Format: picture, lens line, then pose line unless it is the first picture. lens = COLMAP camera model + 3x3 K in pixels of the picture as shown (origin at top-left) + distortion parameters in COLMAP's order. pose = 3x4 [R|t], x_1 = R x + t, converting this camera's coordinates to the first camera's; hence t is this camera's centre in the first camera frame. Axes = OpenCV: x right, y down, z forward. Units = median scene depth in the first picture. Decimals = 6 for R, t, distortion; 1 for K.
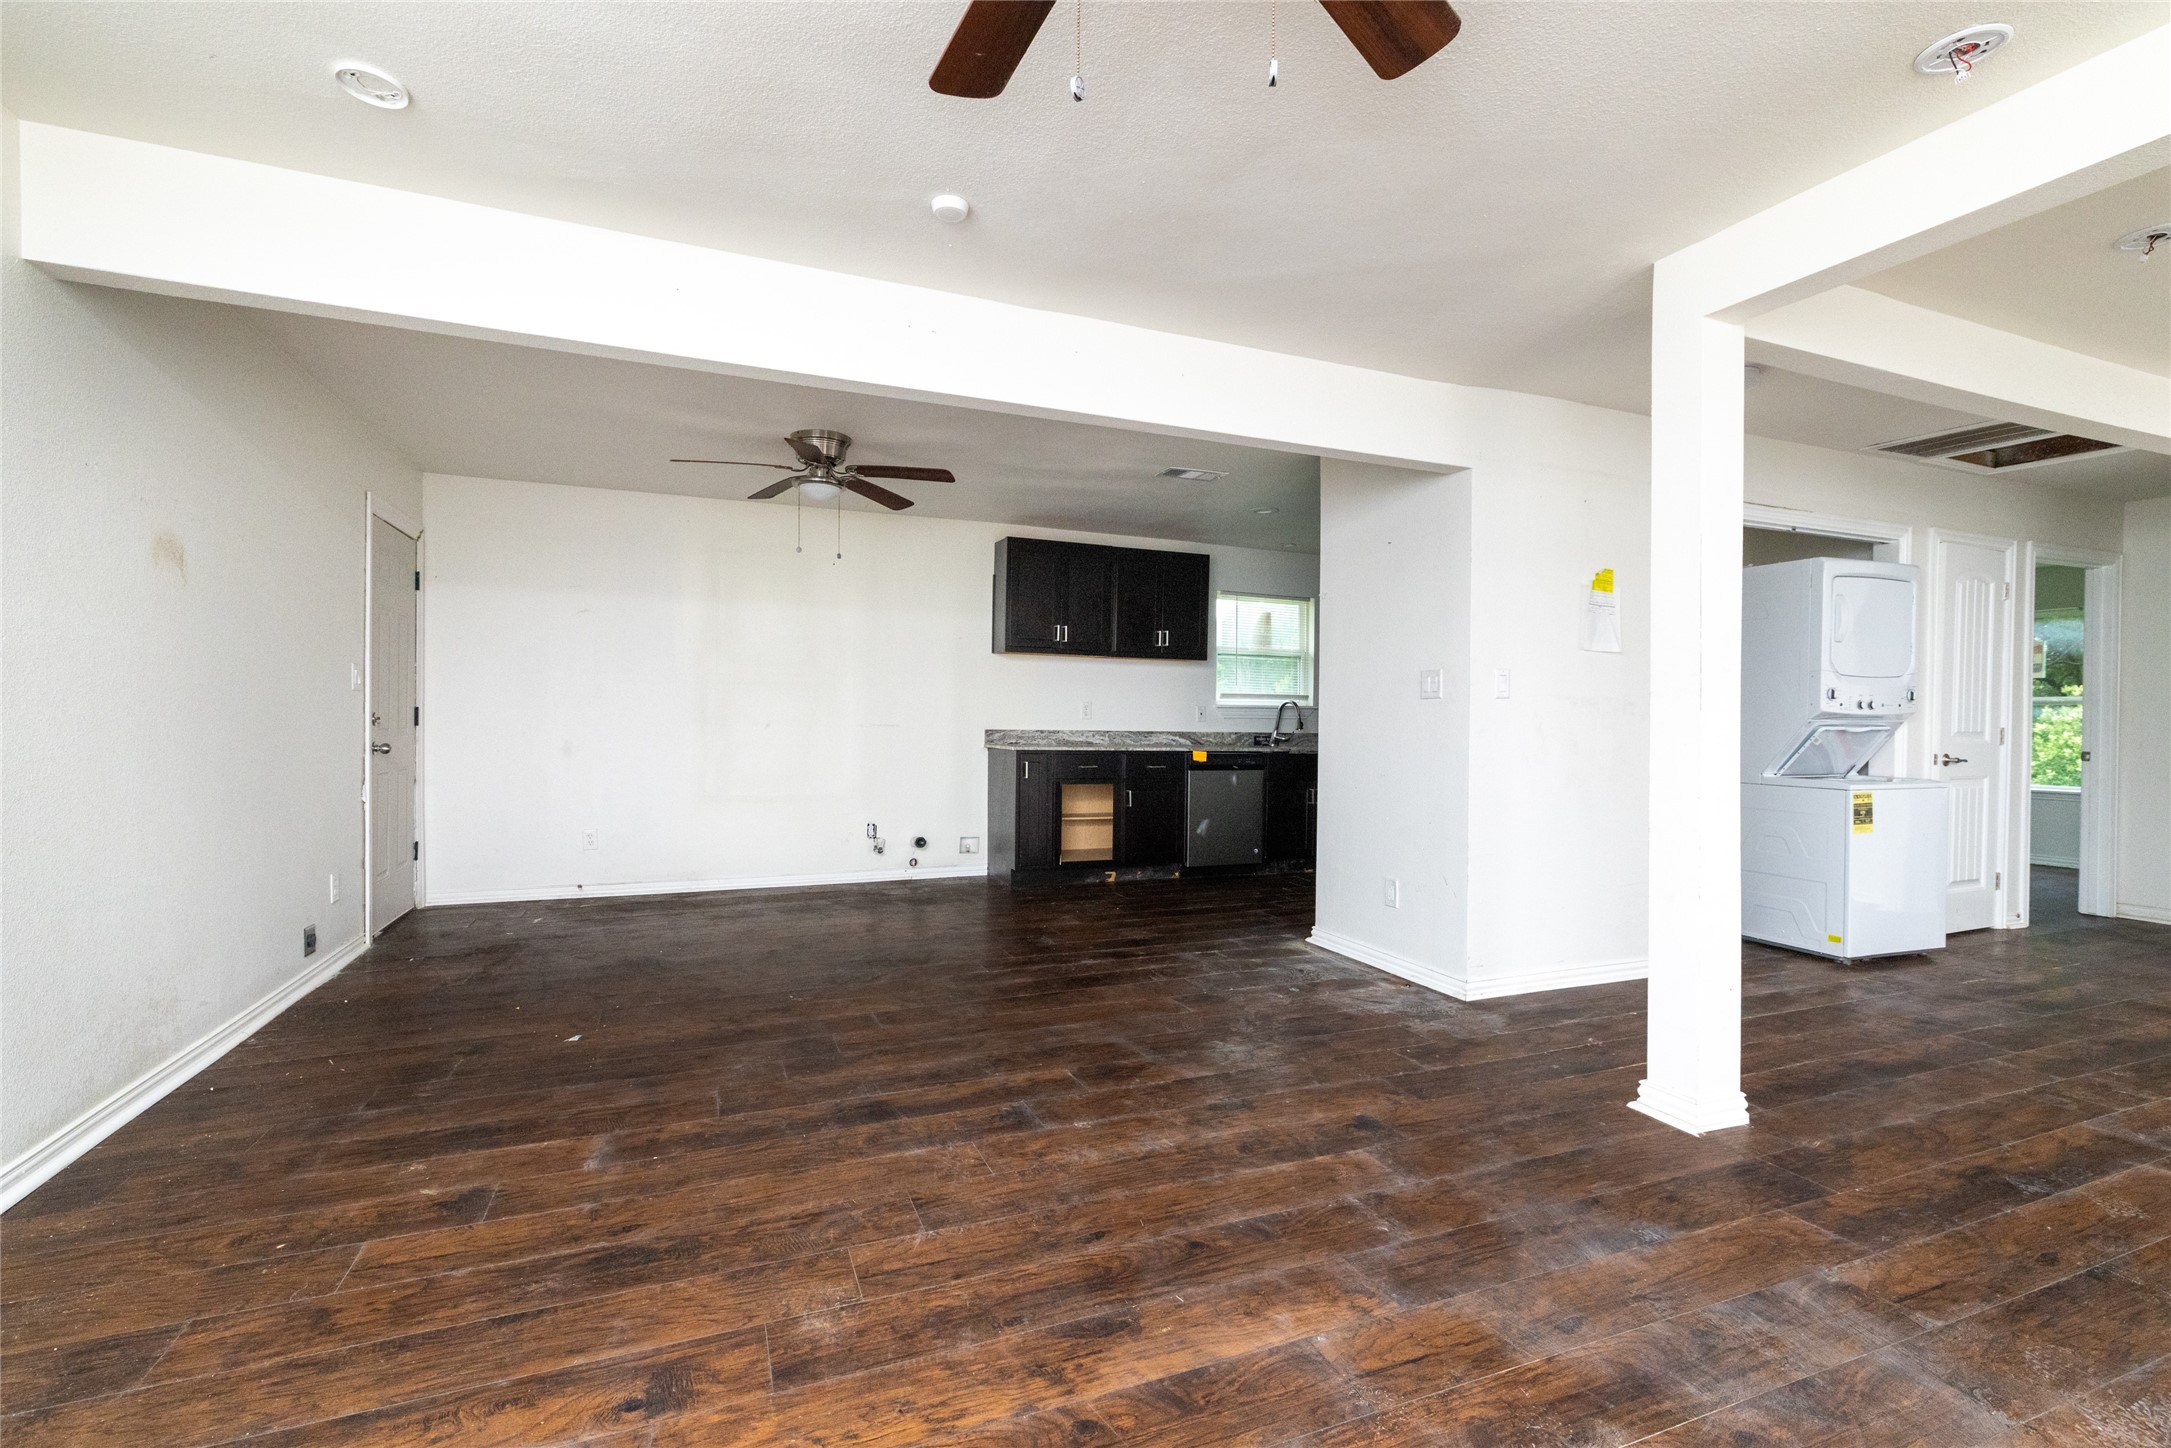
lens RADIAL K [[957.0, 0, 1085.5], [0, 957.0, 724.0], [0, 0, 1]] dist [0.001695, 0.000322]
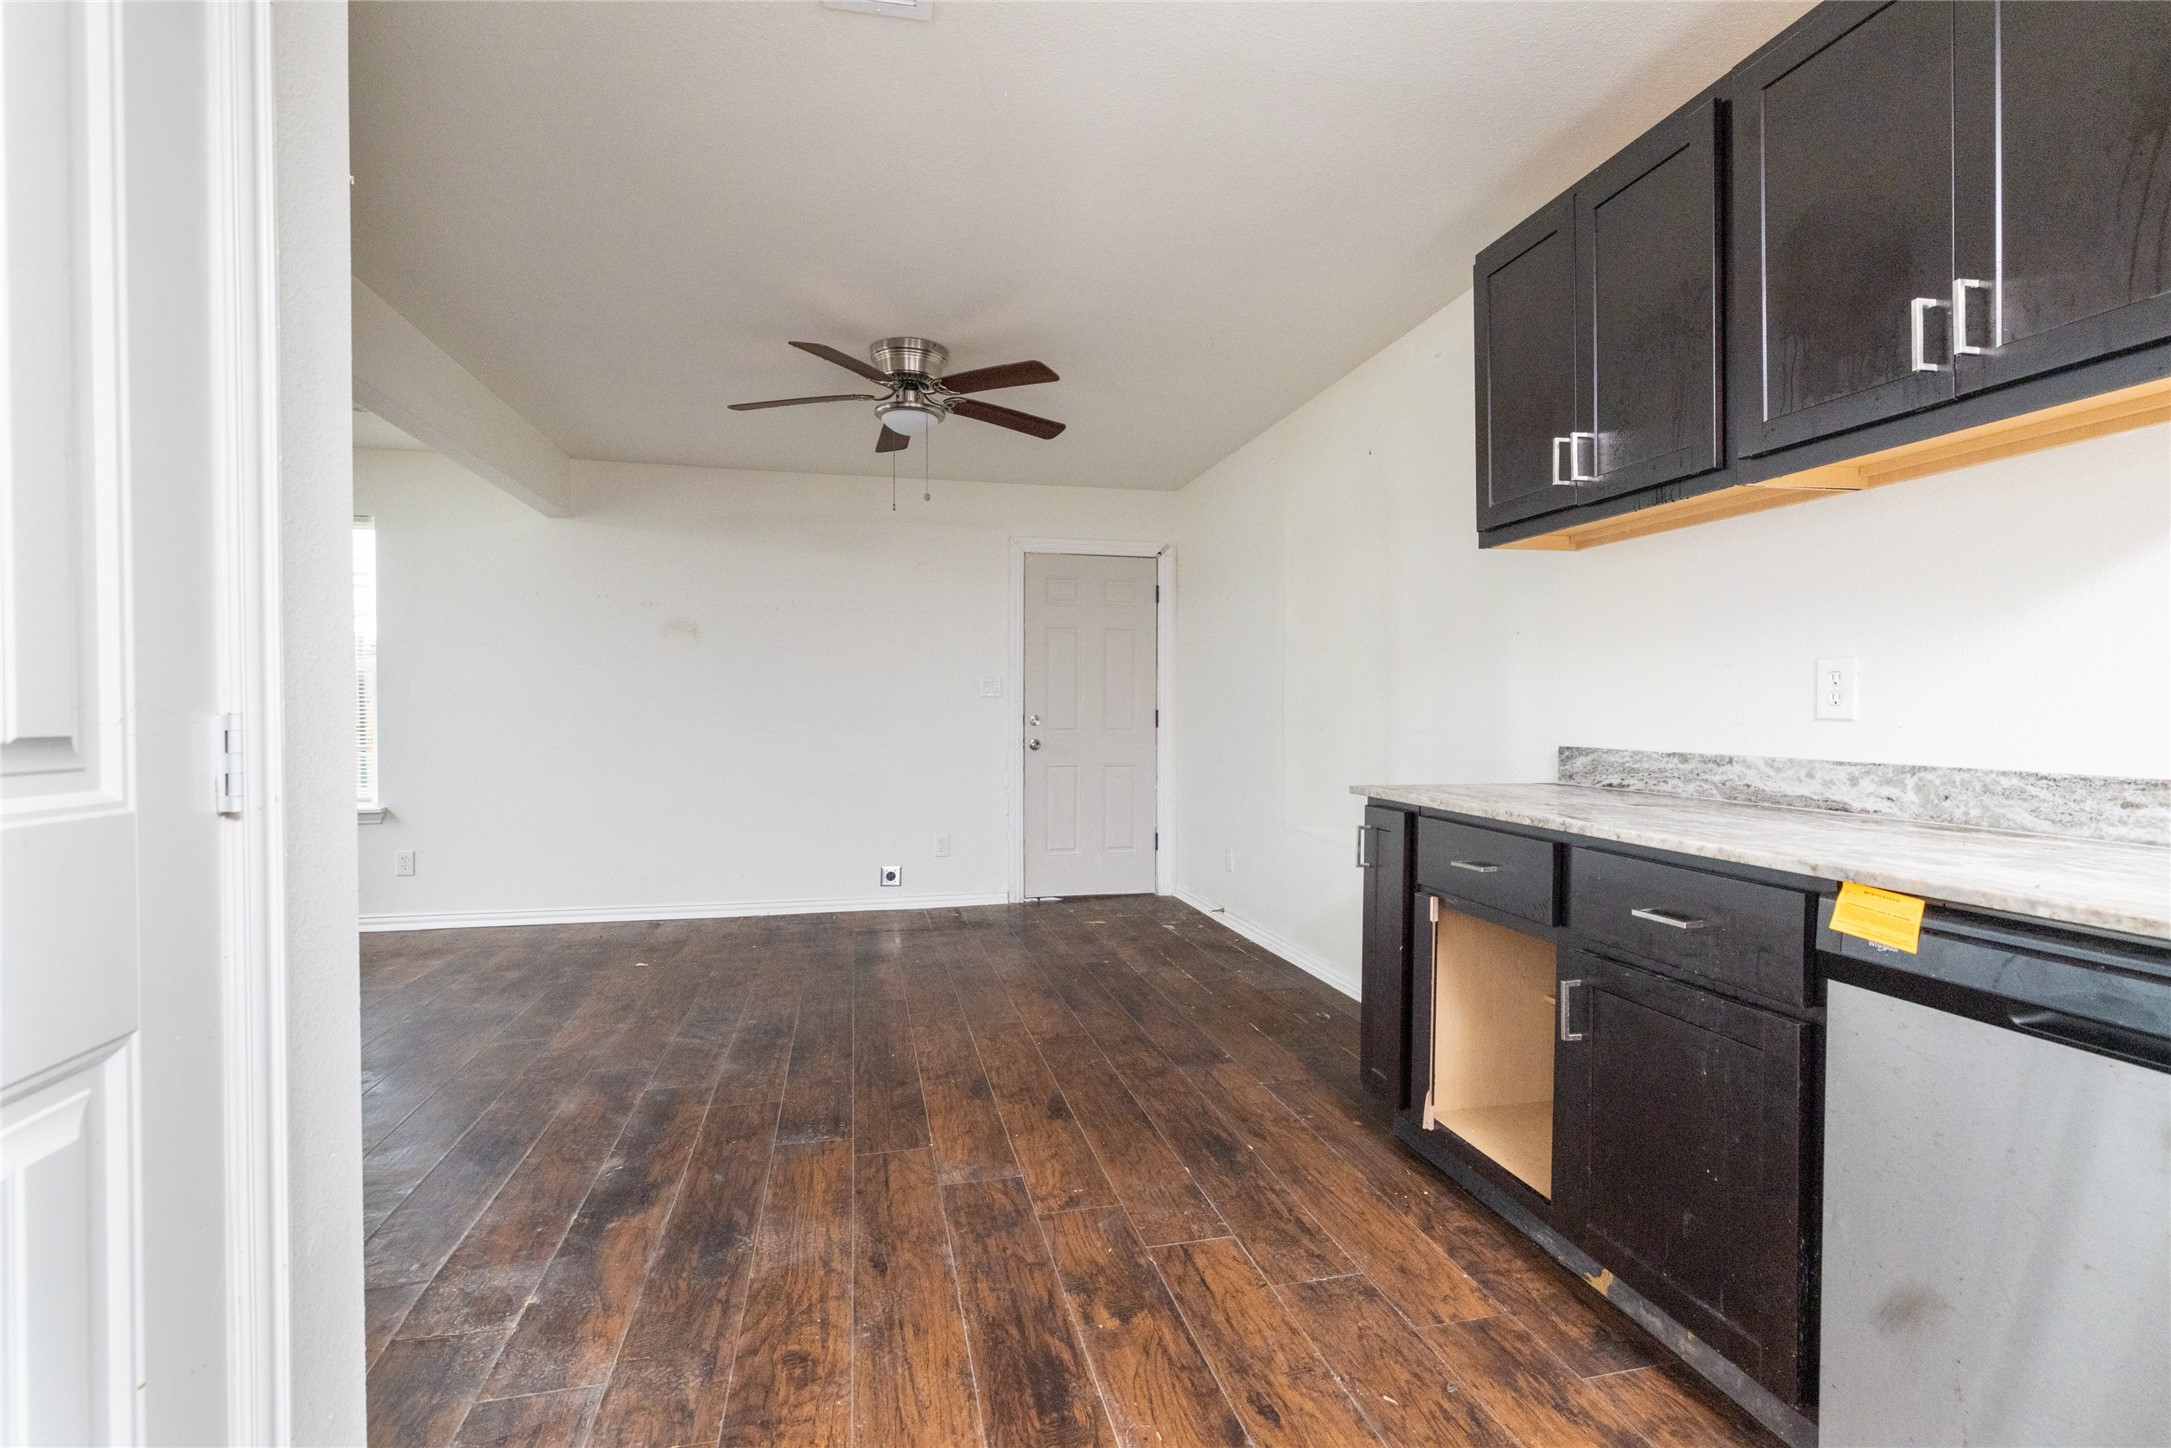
lens RADIAL K [[963.0, 0, 1085.5], [0, 963.0, 724.0], [0, 0, 1]] dist [-0.000648, 0.000310]
pose [[-0.158351, -0.001522, -0.987382, 0.409677], [-0.009290, 0.999957, -0.000052, -0.001964], [0.987339, 0.009164, -0.158358, 1.111419]]
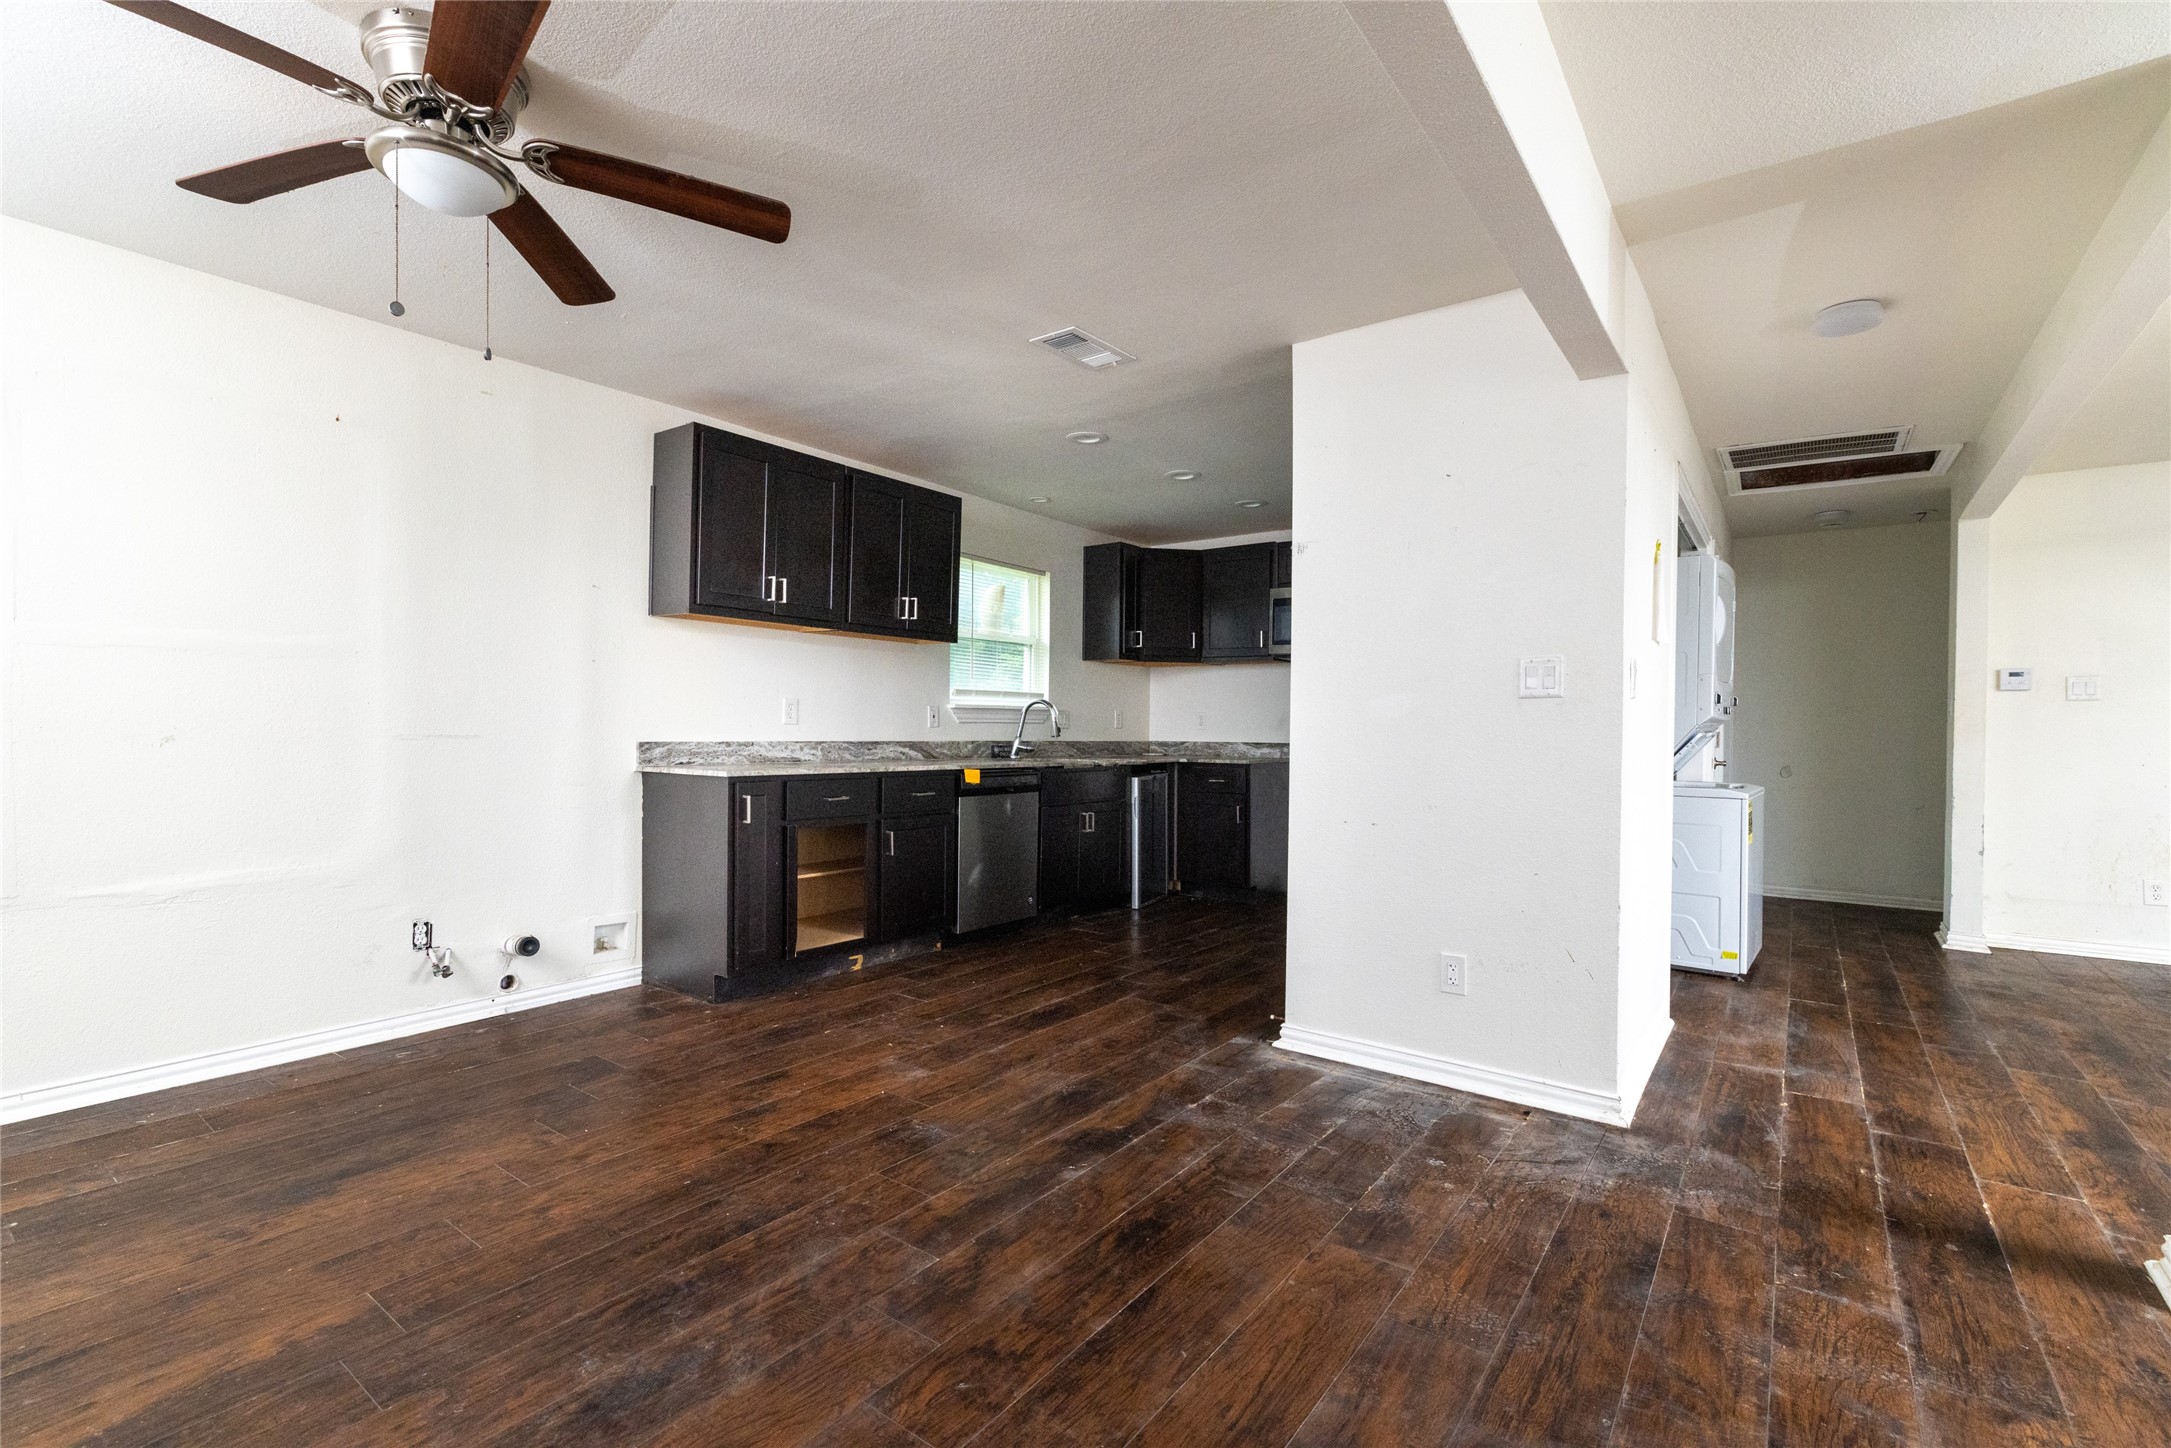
lens RADIAL K [[963.0, 0, 1085.5], [0, 963.0, 724.0], [0, 0, 1]] dist [-0.000648, 0.000310]
pose [[0.858681, -0.000949, 0.512510, -0.222578], [0.002135, 0.999996, -0.001726, -0.004636], [-0.512506, 0.002577, 0.858680, 0.435491]]
